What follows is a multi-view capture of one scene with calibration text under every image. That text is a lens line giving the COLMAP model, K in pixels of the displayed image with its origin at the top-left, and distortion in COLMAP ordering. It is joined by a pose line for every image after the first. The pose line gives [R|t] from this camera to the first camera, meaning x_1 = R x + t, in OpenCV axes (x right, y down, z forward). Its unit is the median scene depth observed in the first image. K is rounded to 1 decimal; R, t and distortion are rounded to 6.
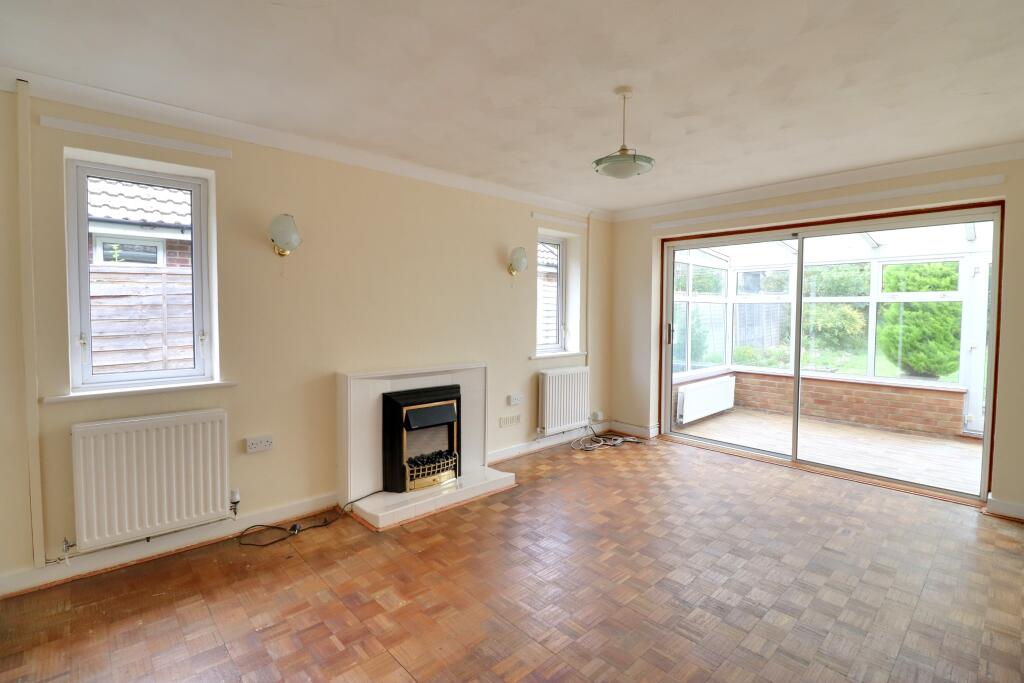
lens RADIAL K [[477.3, 0, 513.9], [0, 477.3, 337.1], [0, 0, 1]] dist [-0.006360, -0.008727]
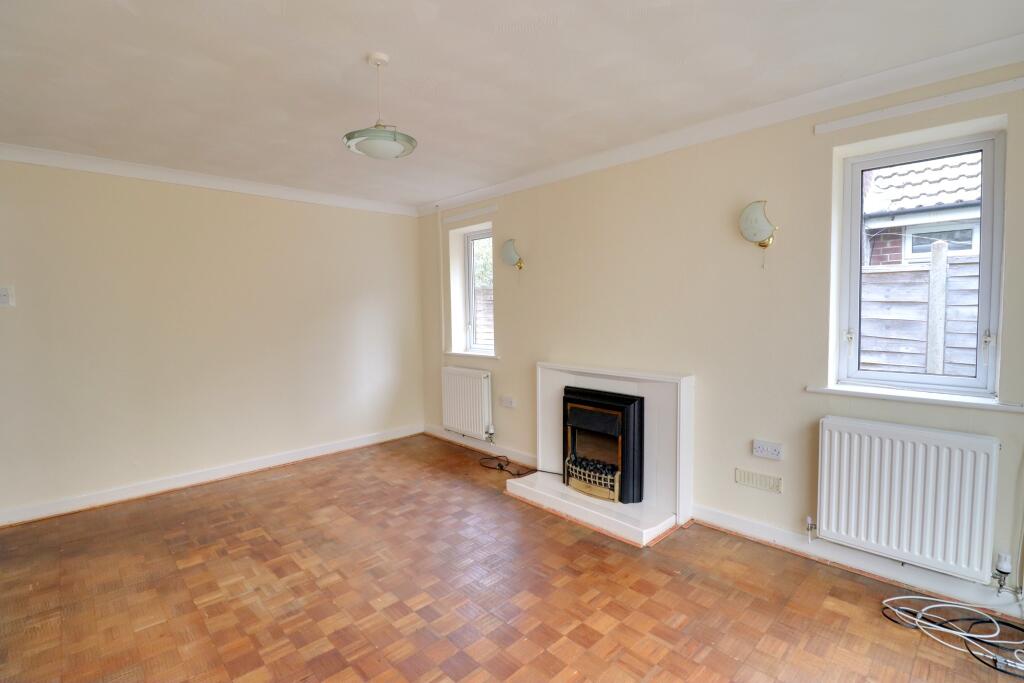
lens RADIAL K [[477.3, 0, 528.3], [0, 477.3, 334.9], [0, 0, 1]] dist [-0.006360, -0.008727]
pose [[0.029623, 0.055922, -0.997996, 0.826568], [-0.036282, 0.997836, 0.054836, -0.054982], [0.998902, 0.034585, 0.031588, 0.921393]]
